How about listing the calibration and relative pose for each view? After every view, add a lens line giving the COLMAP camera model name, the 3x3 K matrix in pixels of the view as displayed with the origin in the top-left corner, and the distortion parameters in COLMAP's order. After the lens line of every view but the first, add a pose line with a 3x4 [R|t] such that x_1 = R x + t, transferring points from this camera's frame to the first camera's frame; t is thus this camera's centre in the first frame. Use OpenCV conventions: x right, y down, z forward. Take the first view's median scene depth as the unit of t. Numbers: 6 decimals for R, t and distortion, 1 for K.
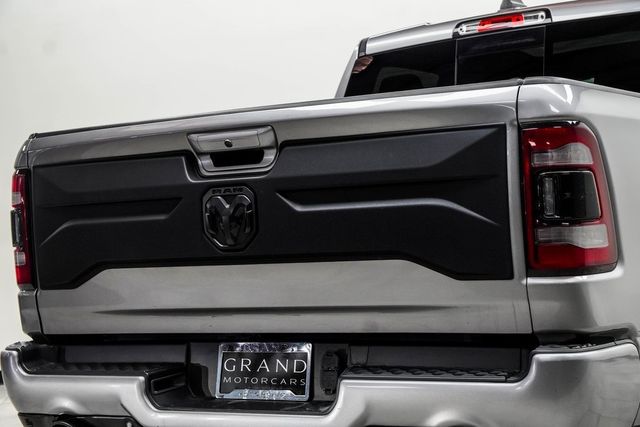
lens RADIAL K [[1246.1, 0, 318.9], [0, 1246.1, 214.7], [0, 0, 1]] dist [0.409519, 0.000000]
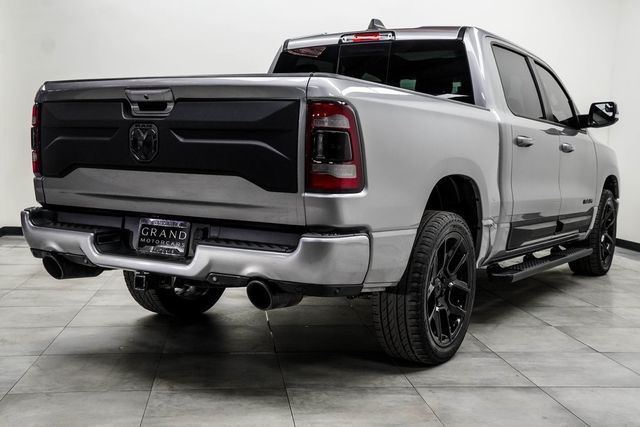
lens RADIAL K [[805.6, 0, 321.9], [0, 805.6, 214.5], [0, 0, 1]] dist [0.089297, 0.000000]
pose [[0.996470, 0.083584, -0.007827, 0.174813], [-0.082694, 0.993358, 0.080007, -0.007896], [0.014462, -0.079077, 0.996764, -0.063501]]
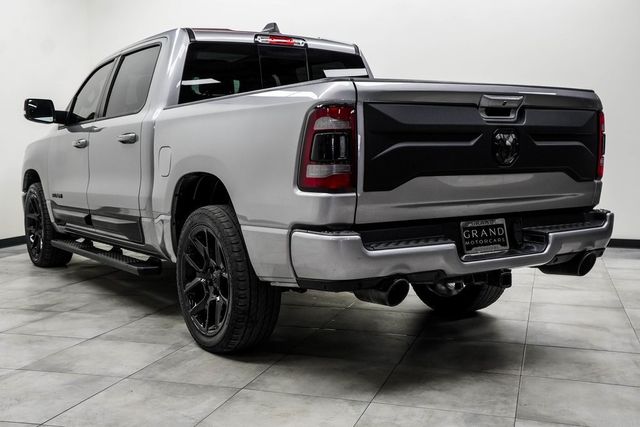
lens RADIAL K [[796.6, 0, 319.8], [0, 796.6, 208.5], [0, 0, 1]] dist [-0.025136, 0.000000]
pose [[0.441126, -0.021328, 0.897192, -1.153439], [-0.008595, 0.999571, 0.027988, 0.058848], [-0.897404, -0.020058, 0.440753, 0.733429]]
